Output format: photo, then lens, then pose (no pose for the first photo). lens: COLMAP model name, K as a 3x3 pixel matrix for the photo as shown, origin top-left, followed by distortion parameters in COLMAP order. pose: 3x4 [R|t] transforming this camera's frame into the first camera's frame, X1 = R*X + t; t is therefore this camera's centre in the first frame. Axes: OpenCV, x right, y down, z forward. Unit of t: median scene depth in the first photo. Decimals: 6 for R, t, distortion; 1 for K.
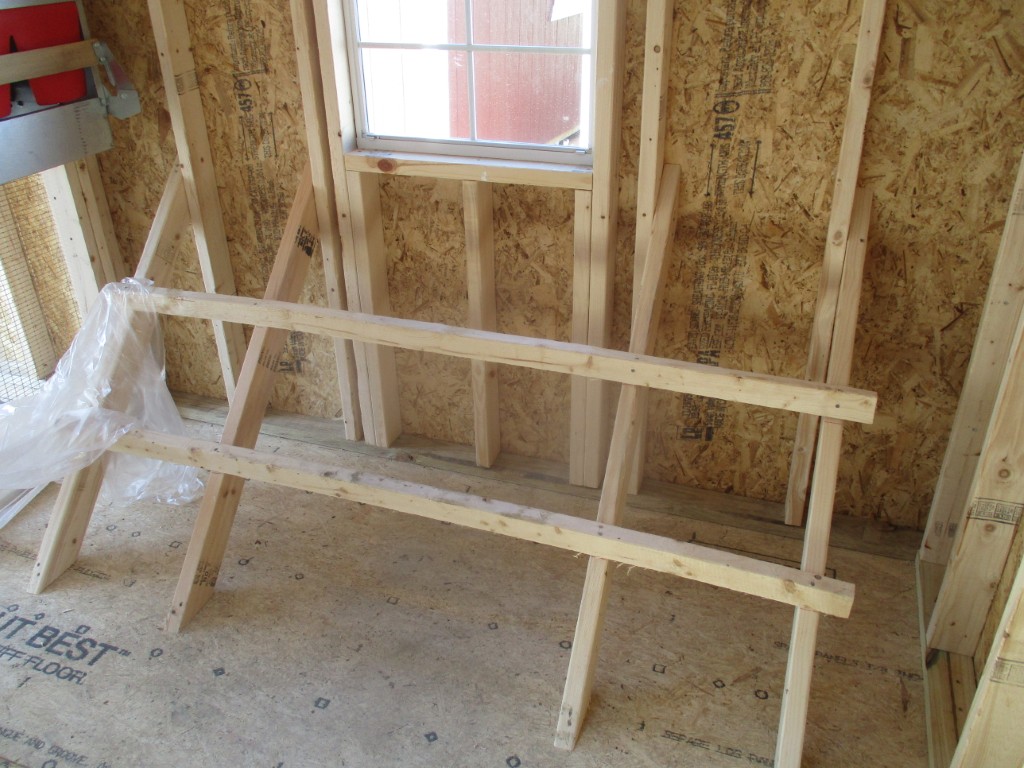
lens RADIAL K [[846.9, 0, 526.1], [0, 846.9, 376.4], [0, 0, 1]] dist [-0.036671, 0.007257]
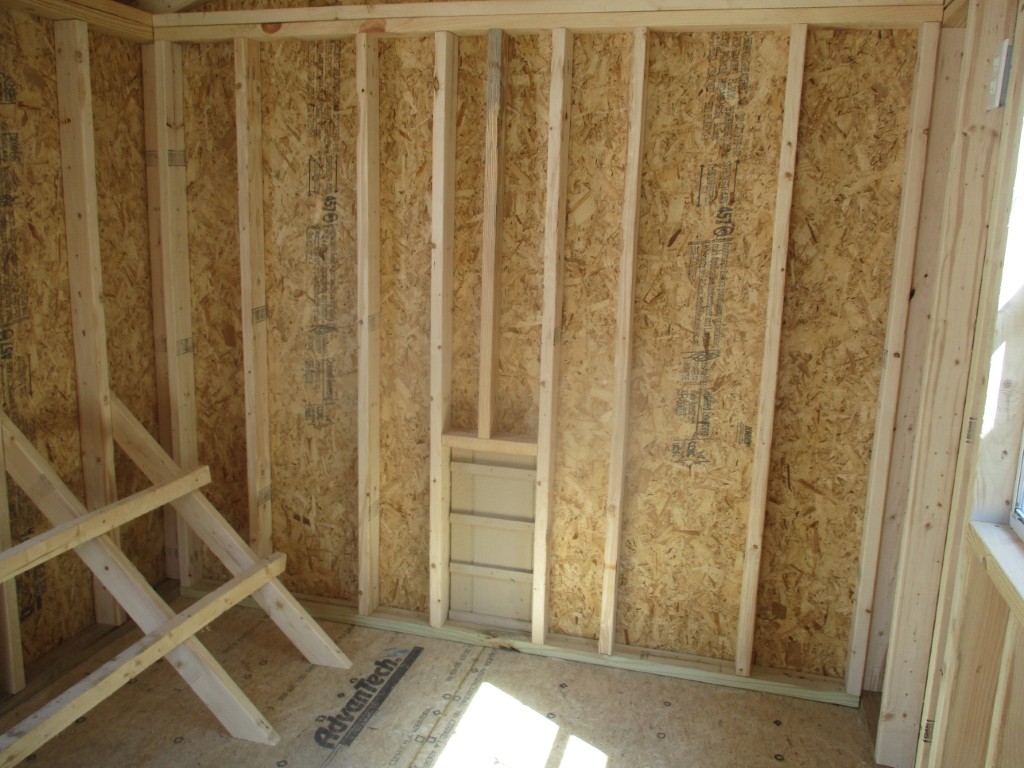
lens RADIAL K [[846.9, 0, 526.1], [0, 846.9, 376.4], [0, 0, 1]] dist [-0.036671, 0.007257]
pose [[-0.084348, -0.182870, 0.979512, -1.132598], [0.453982, 0.868010, 0.201147, -0.162032], [-0.887010, 0.461647, 0.009805, 0.310164]]
